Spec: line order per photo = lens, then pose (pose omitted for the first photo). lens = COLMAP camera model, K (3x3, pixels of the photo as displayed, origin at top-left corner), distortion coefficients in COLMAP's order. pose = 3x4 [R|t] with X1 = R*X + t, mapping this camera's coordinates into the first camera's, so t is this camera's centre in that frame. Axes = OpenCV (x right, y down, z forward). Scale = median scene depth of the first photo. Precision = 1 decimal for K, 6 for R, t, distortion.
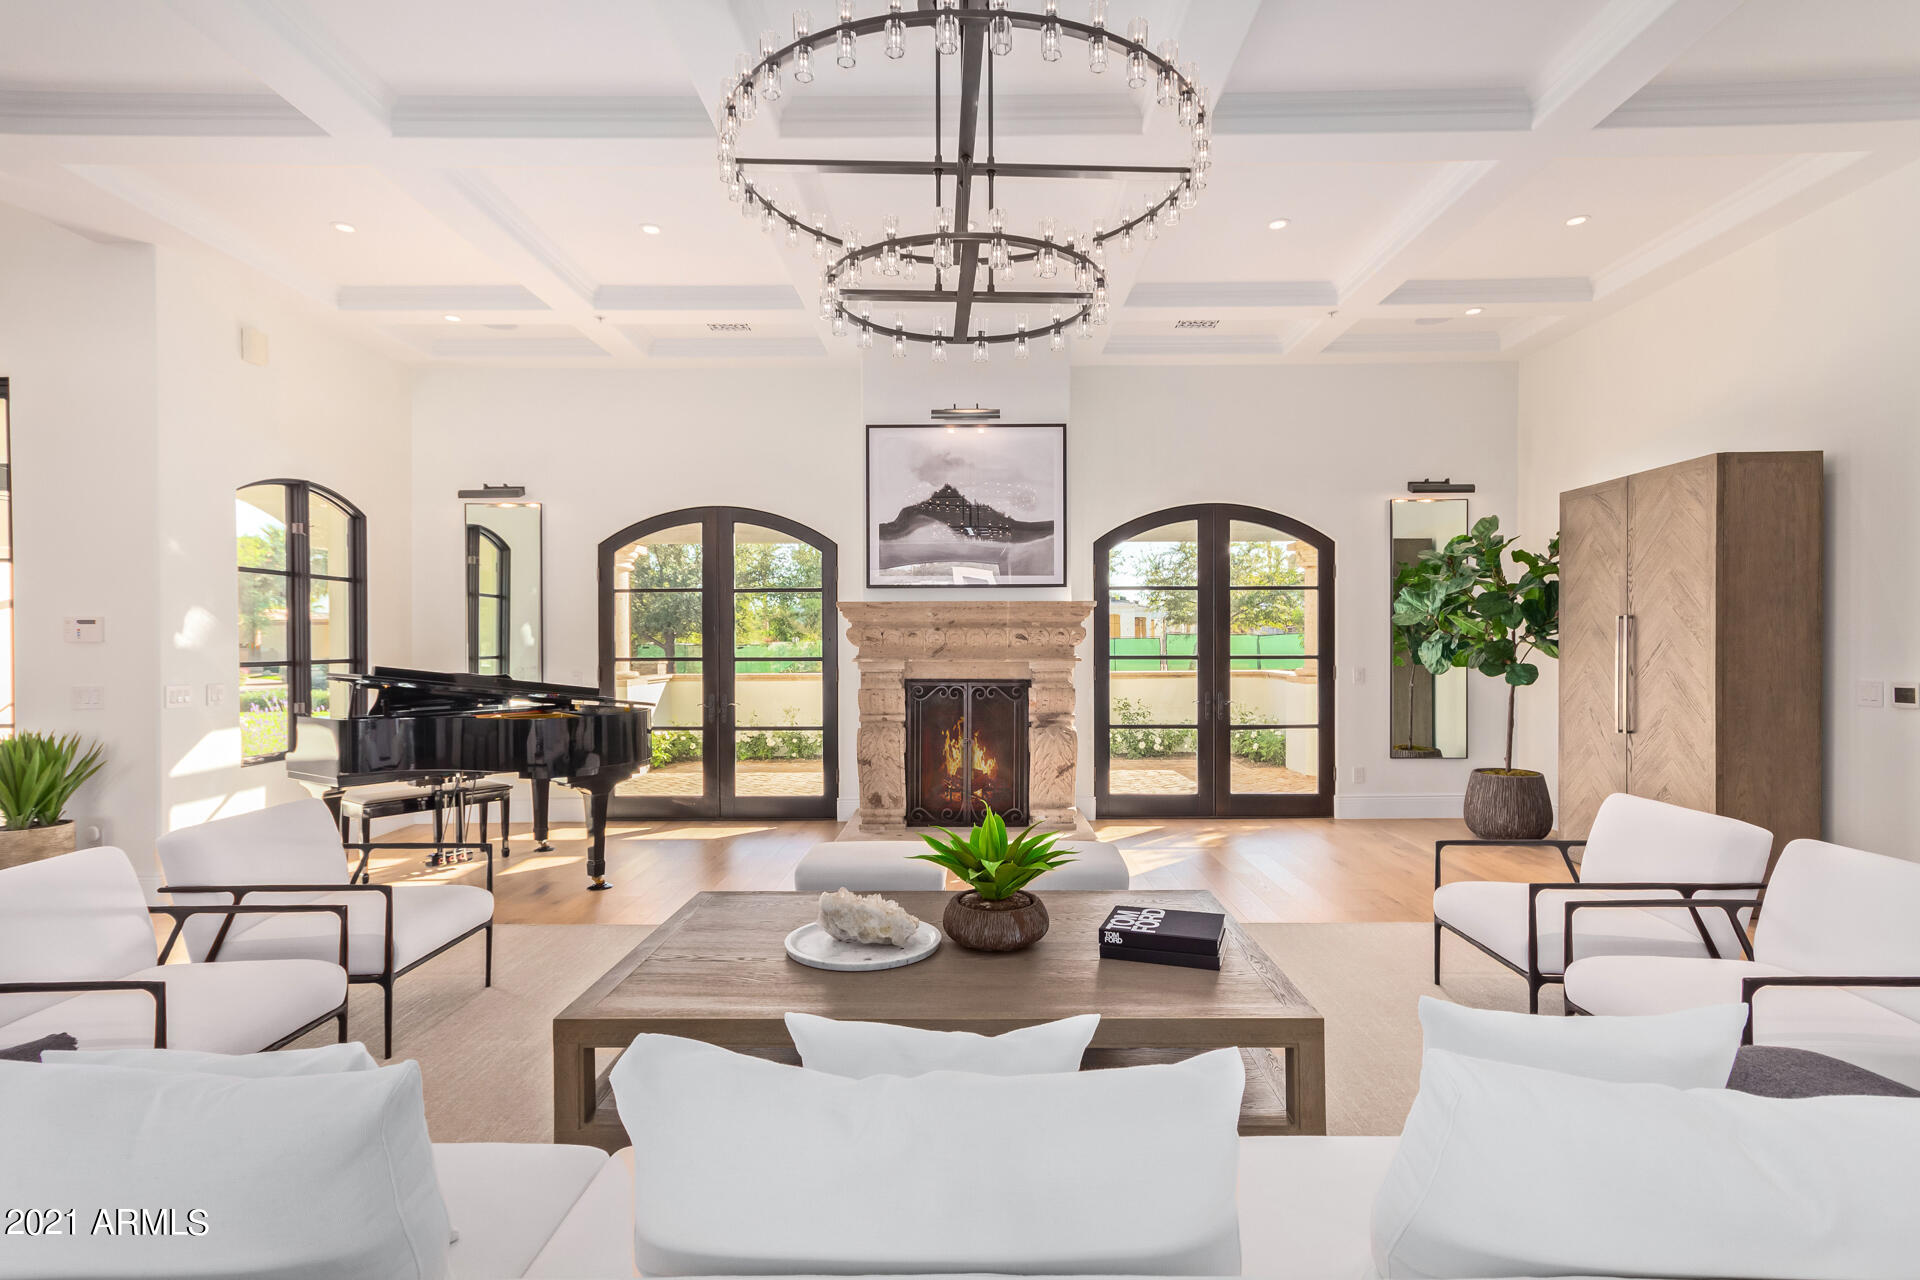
lens RADIAL K [[931.5, 0, 961.9], [0, 931.5, 650.3], [0, 0, 1]] dist [-0.004196, 0.000409]
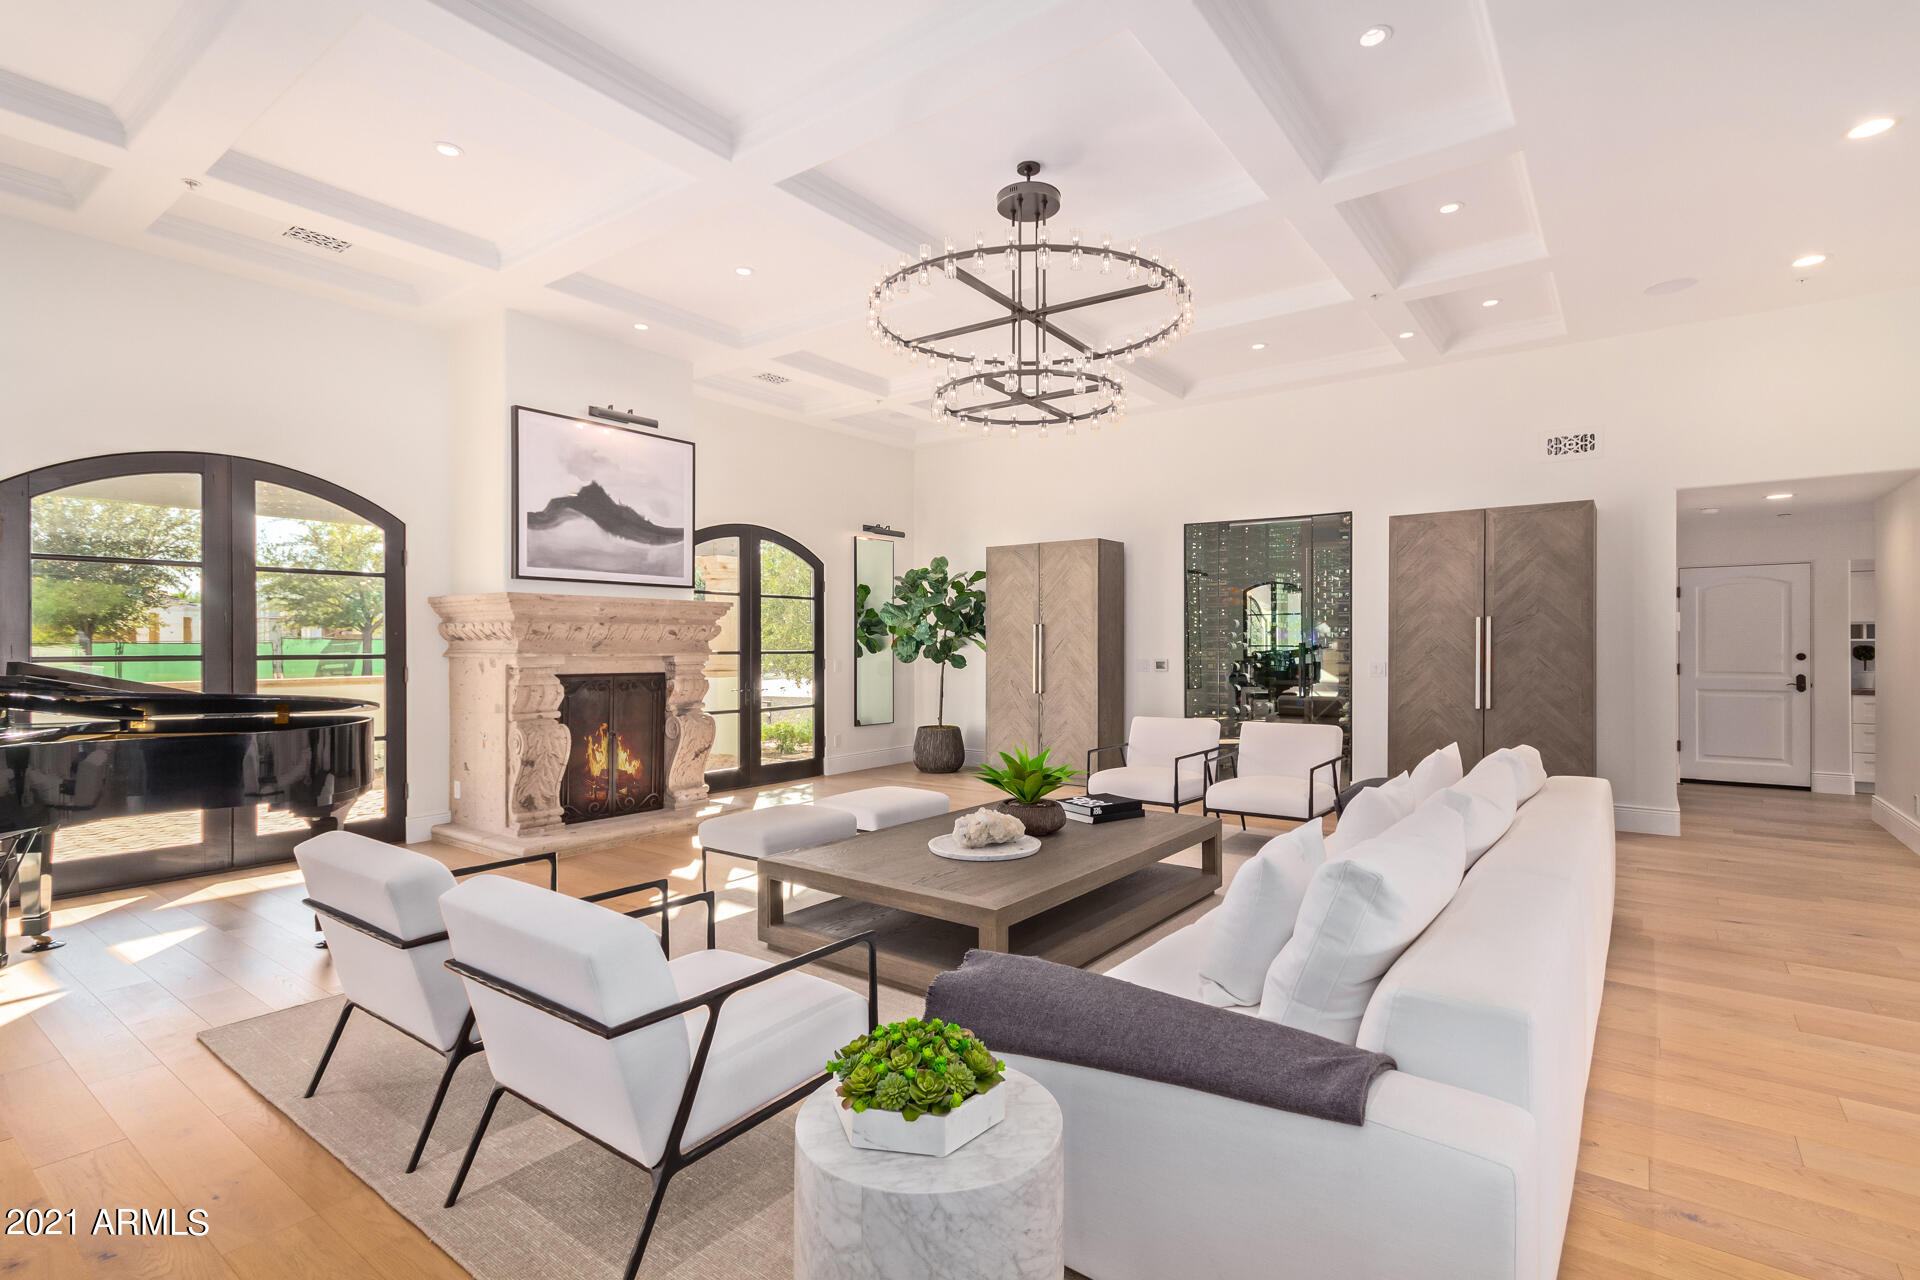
lens RADIAL K [[931.5, 0, 953.1], [0, 931.5, 637.3], [0, 0, 1]] dist [-0.004196, 0.000409]
pose [[0.593623, 0.009501, 0.804687, -0.602436], [0.006581, 0.999840, -0.016660, 0.011069], [-0.804717, 0.015185, 0.593465, 0.089104]]
